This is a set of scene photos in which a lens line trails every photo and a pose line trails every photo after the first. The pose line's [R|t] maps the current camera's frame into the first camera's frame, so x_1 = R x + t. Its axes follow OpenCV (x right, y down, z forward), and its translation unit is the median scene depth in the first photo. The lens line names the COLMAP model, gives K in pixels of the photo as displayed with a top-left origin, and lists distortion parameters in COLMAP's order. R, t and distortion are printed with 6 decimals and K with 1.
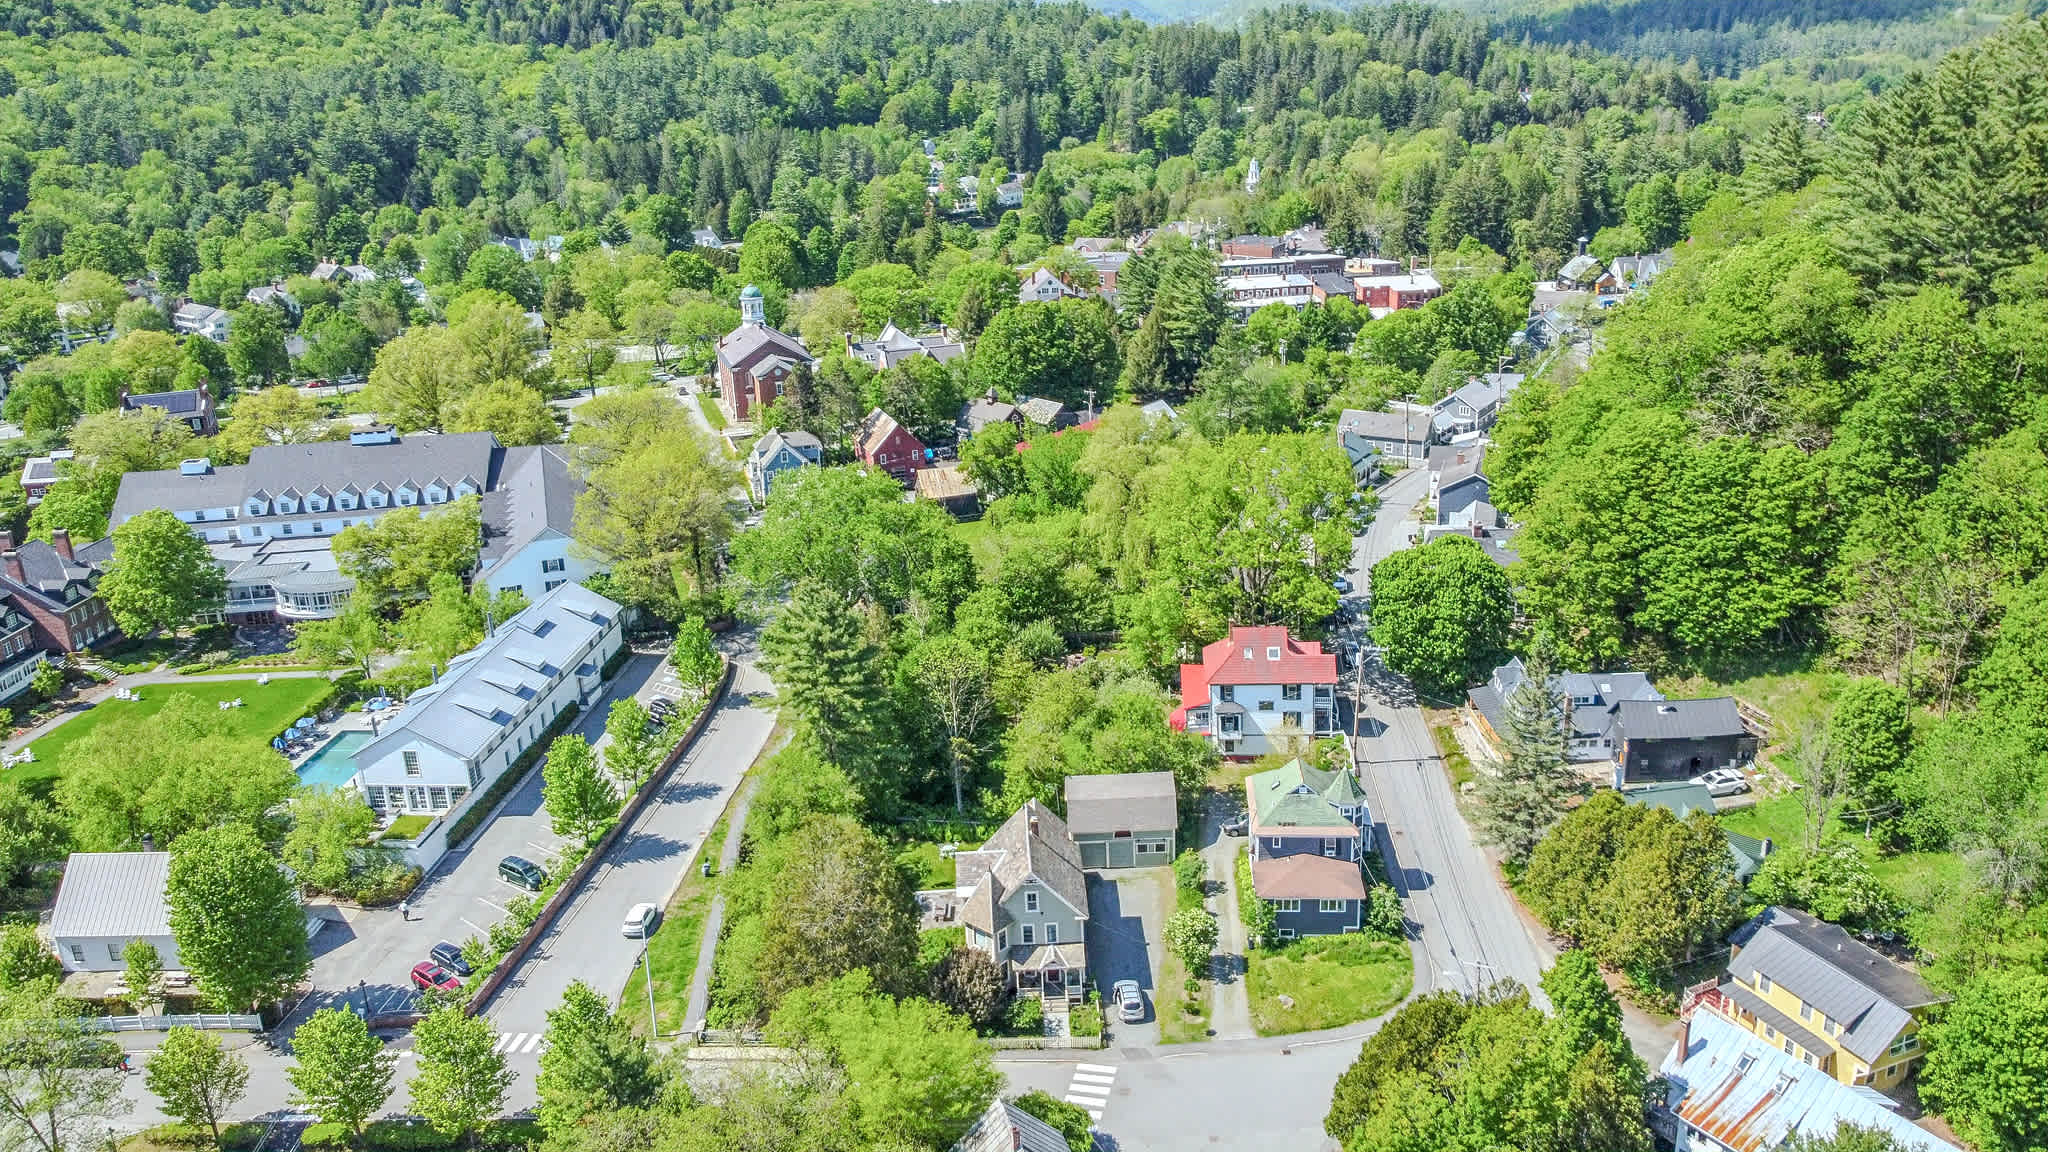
lens RADIAL K [[1559.5, 0, 1020.8], [0, 1559.5, 577.5], [0, 0, 1]] dist [-0.000365, -0.002669]
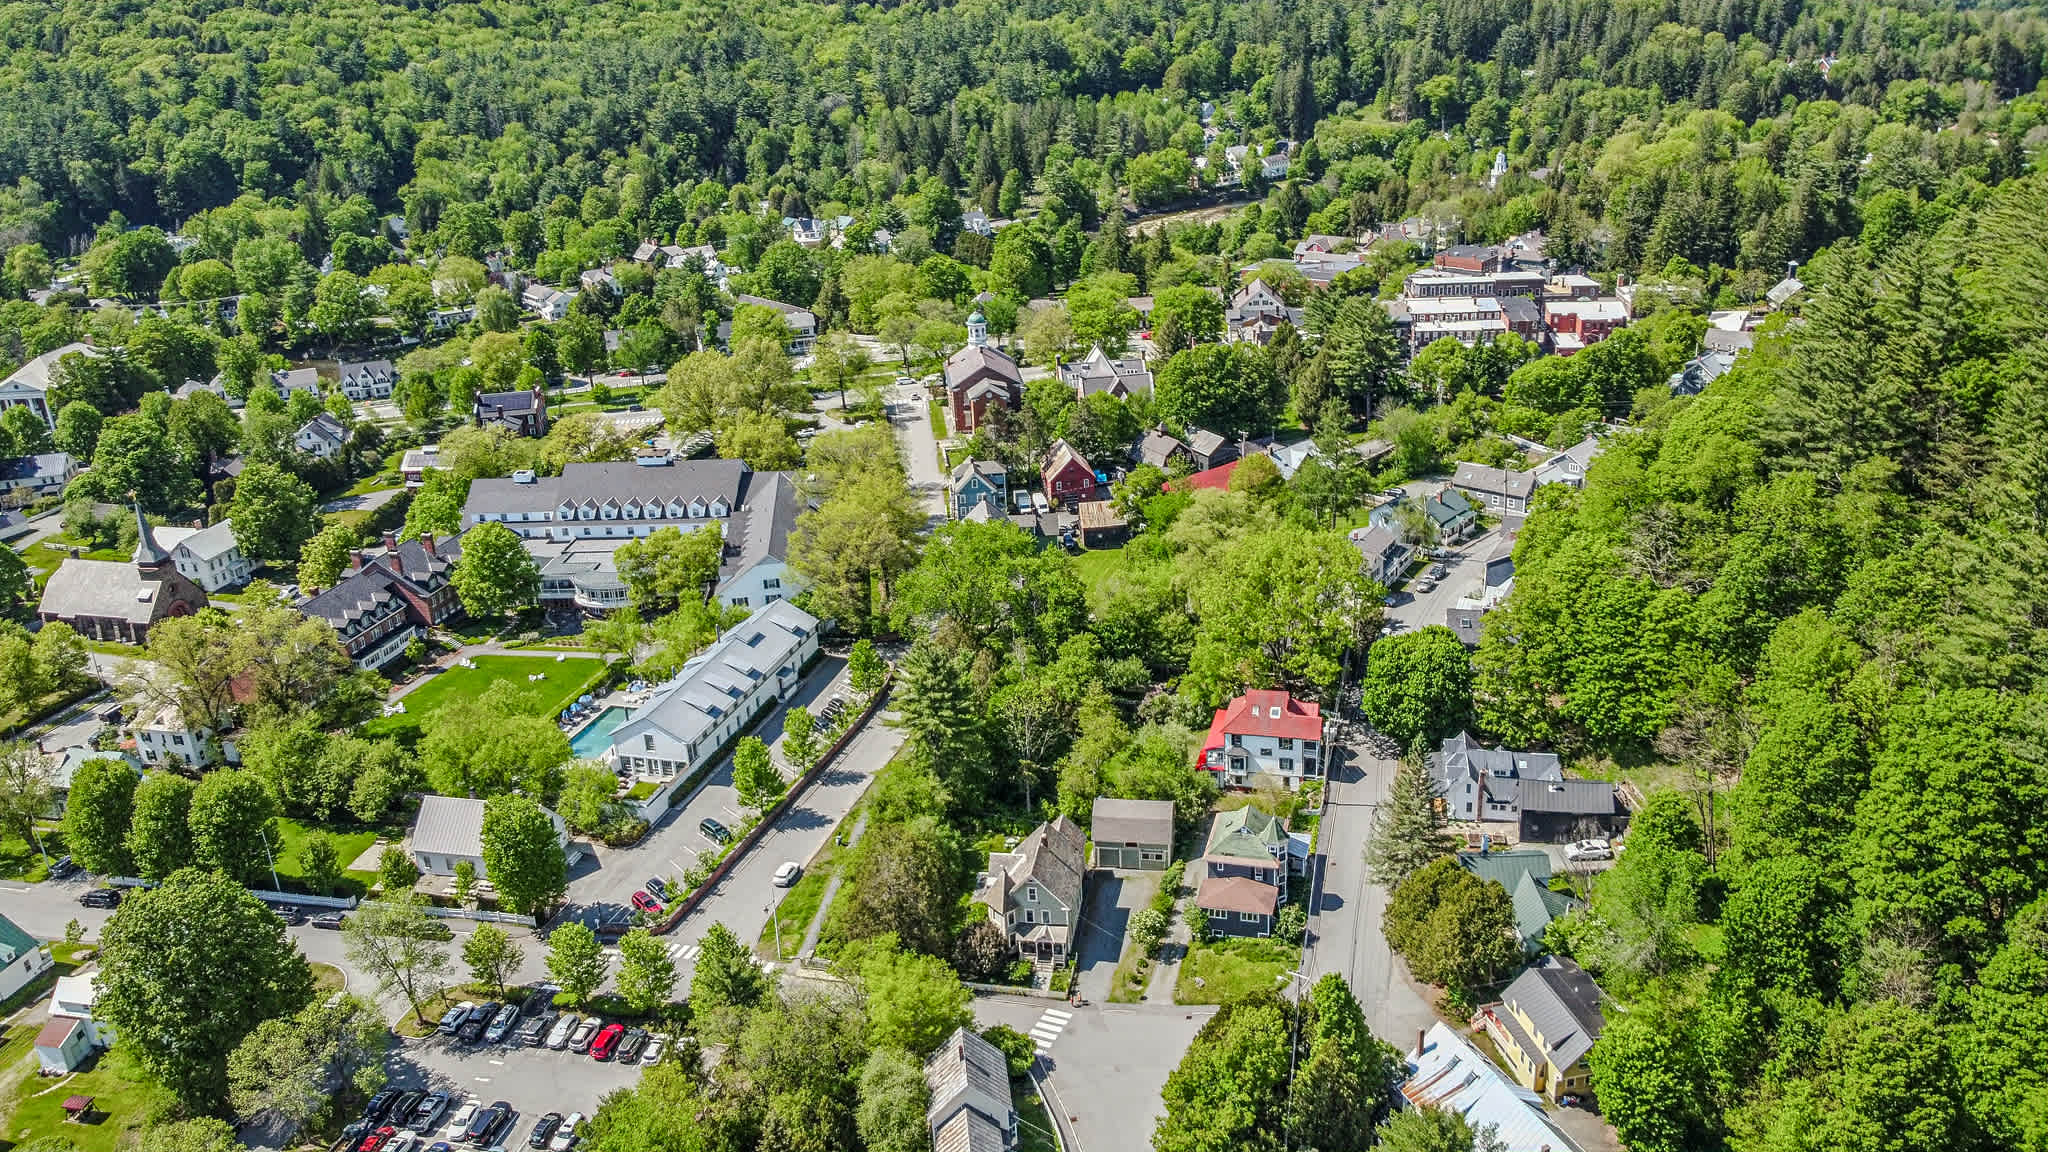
lens RADIAL K [[1559.5, 0, 1023.4], [0, 1559.5, 584.9], [0, 0, 1]] dist [-0.000365, -0.002669]
pose [[0.980618, 0.061726, -0.185954, 0.147908], [-0.050718, 0.996699, 0.063388, -0.099407], [0.189253, -0.052728, 0.980512, -0.235173]]
